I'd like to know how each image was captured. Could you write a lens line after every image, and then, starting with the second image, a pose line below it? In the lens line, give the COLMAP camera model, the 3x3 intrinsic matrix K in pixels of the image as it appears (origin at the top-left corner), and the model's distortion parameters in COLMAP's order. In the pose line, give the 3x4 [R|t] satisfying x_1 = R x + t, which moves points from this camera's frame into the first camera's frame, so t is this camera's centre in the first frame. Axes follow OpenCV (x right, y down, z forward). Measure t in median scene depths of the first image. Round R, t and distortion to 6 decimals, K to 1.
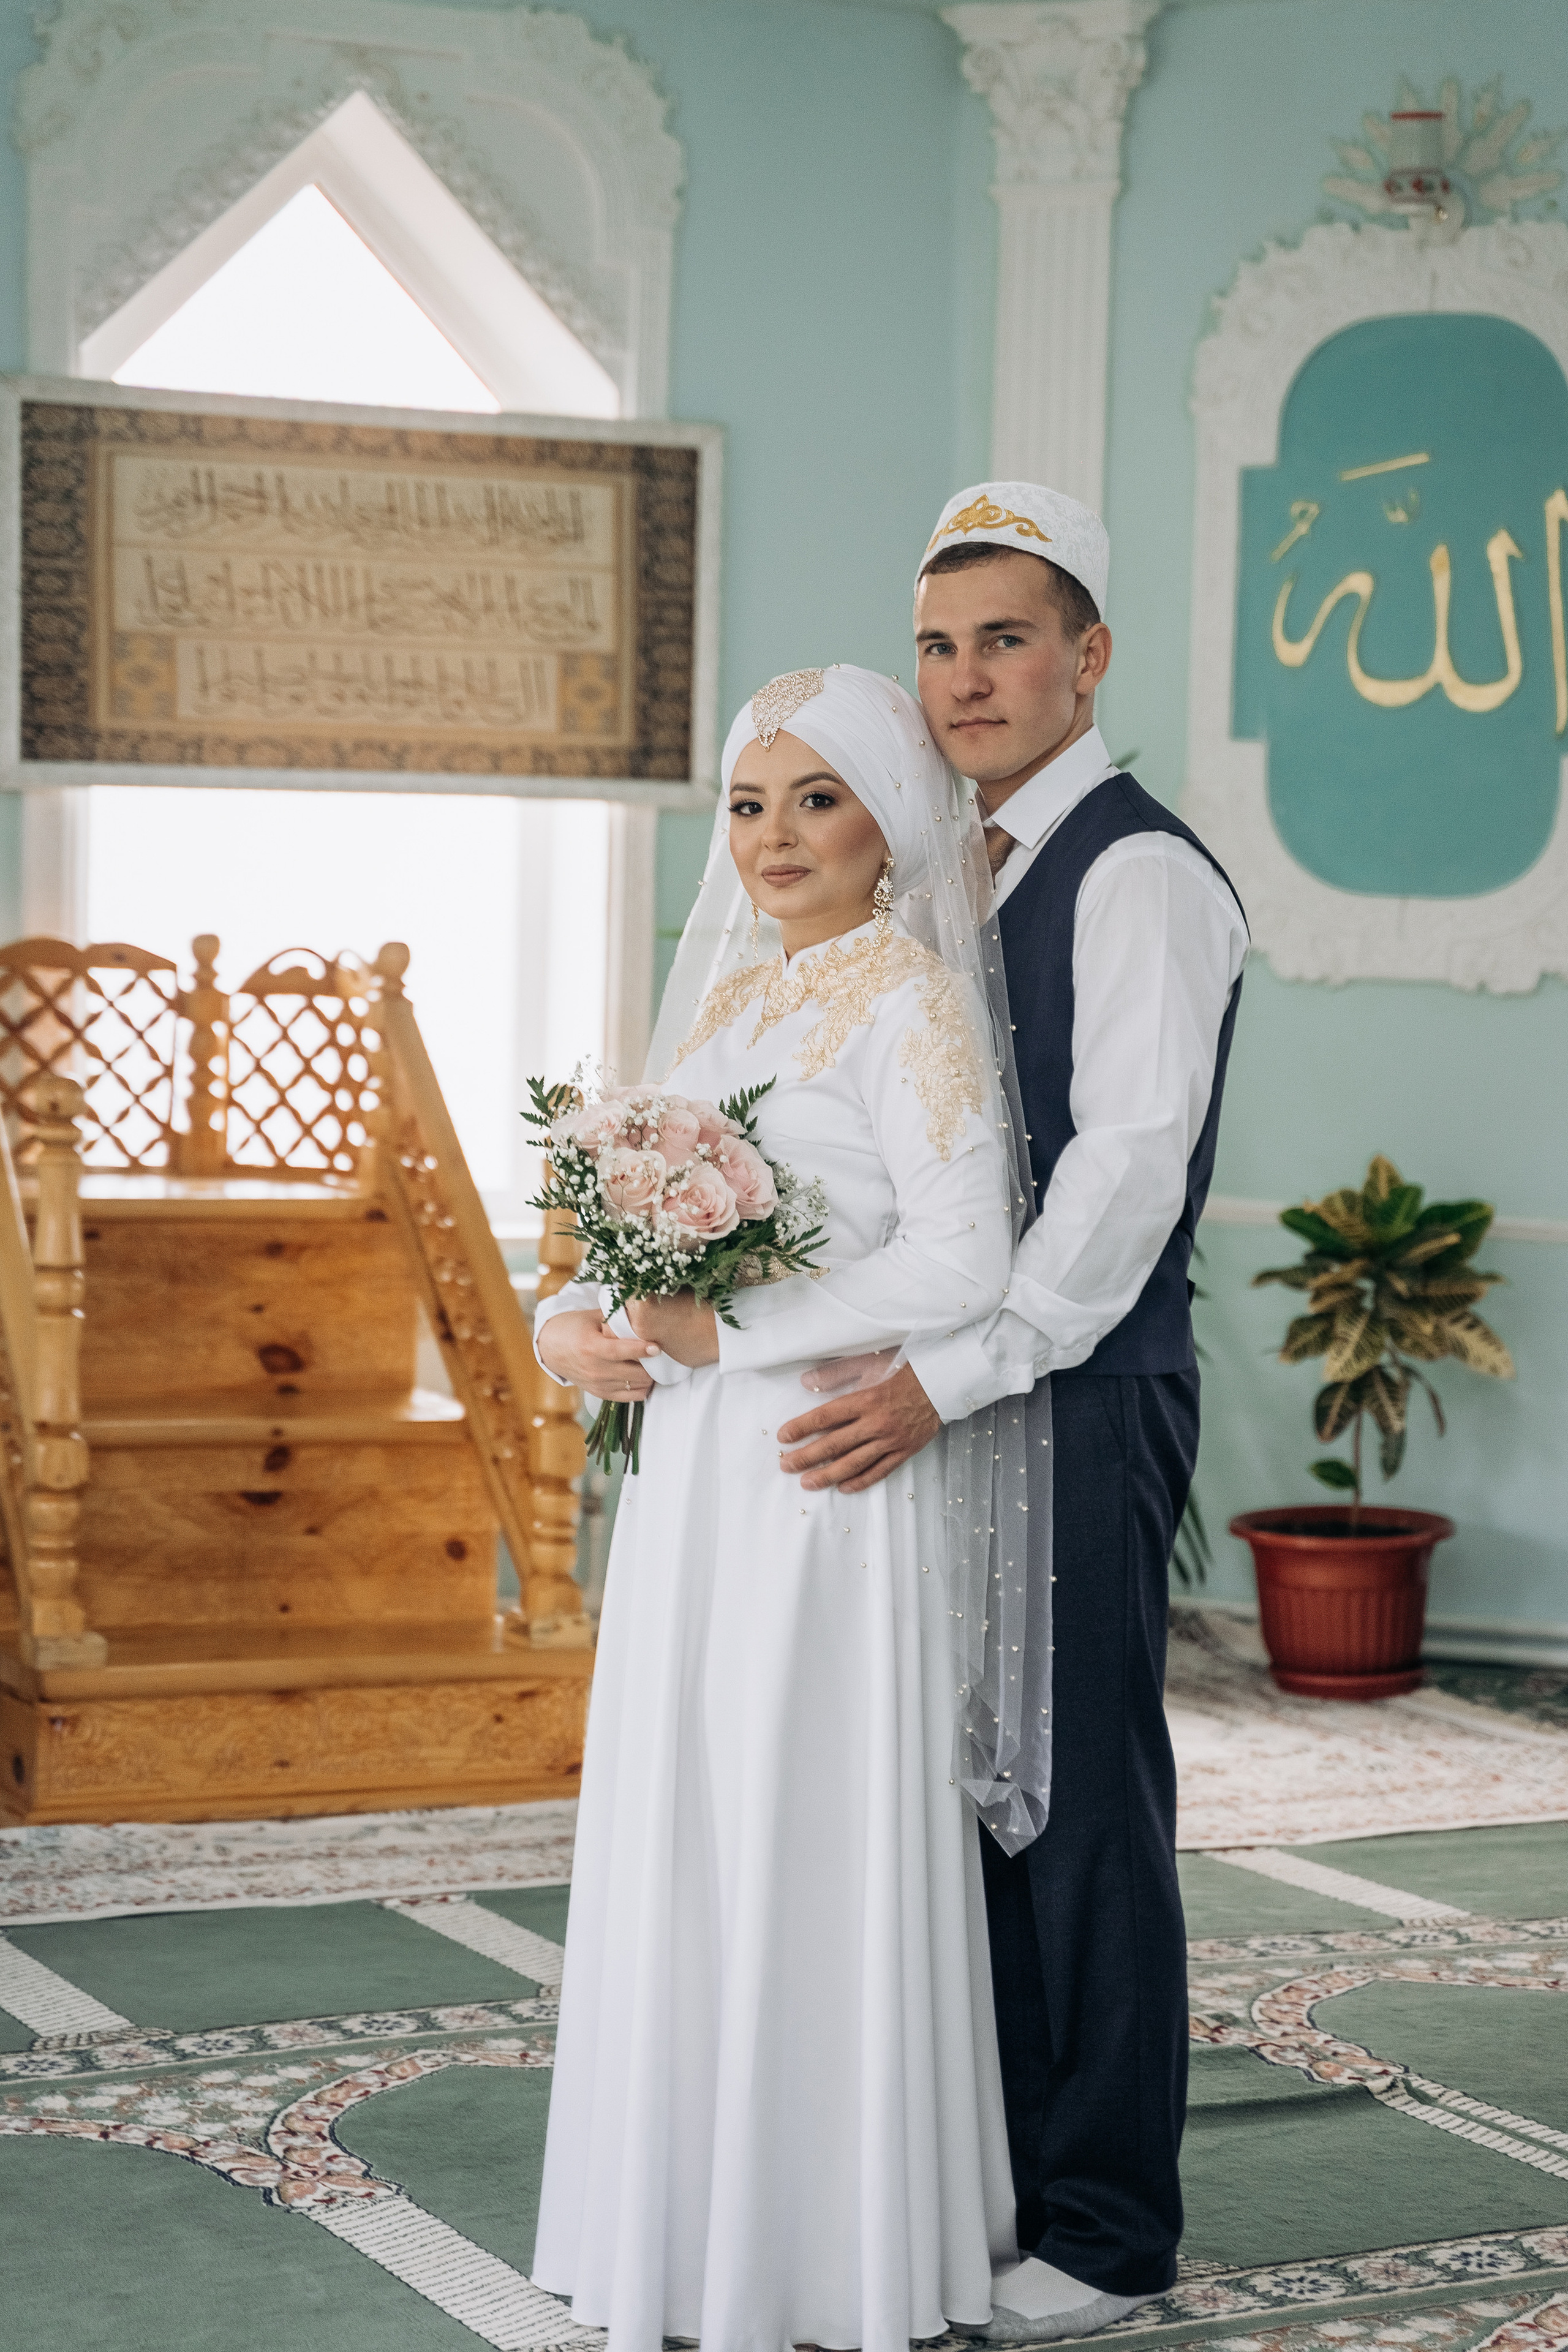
lens RADIAL K [[4432.4, 0, 773.8], [0, 4432.4, 1161.2], [0, 0, 1]] dist [0.168991, 0.000000]
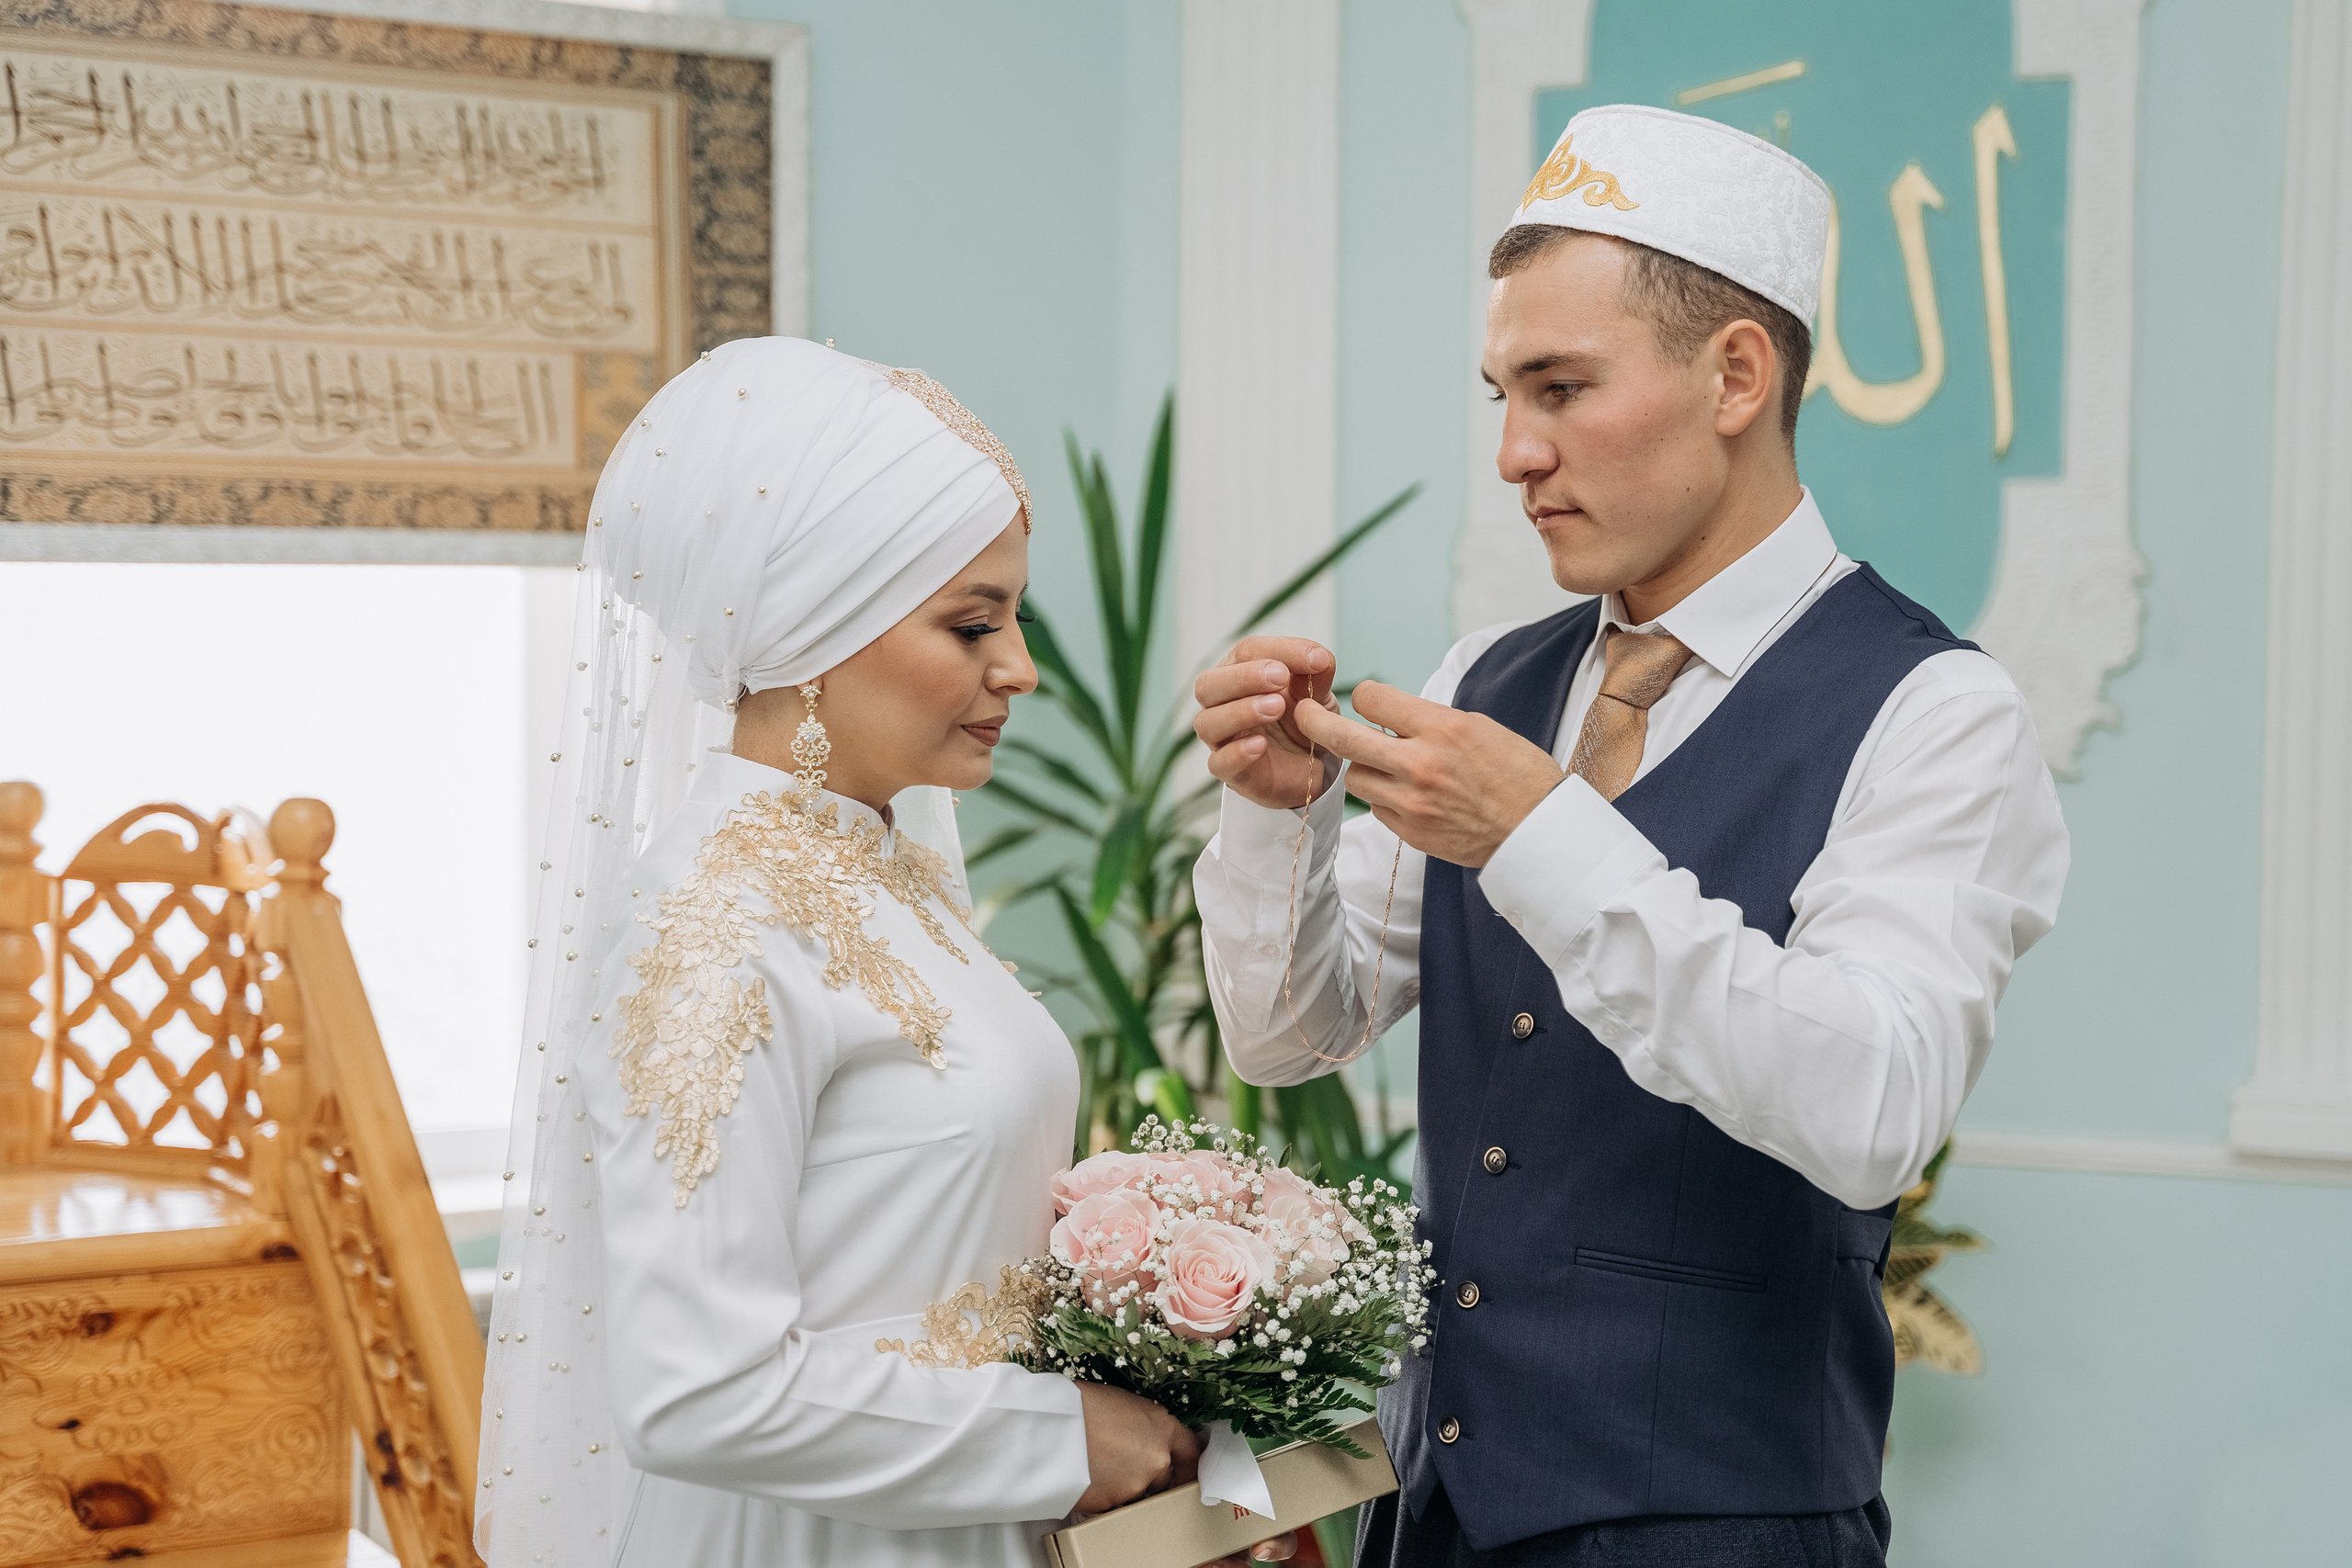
lens RADIAL K [[3502.9, 0, 1172.4], [0, 3502.9, 804.2], [0, 0, 1]] dist [0.130277, 0.000000]
pose [[0.994276, -0.023192, 0.104294, -0.015418], [0.024135, 0.999678, -0.007781, -0.039328], [-0.104080, 0.010254, 0.994516, 0.463209]]
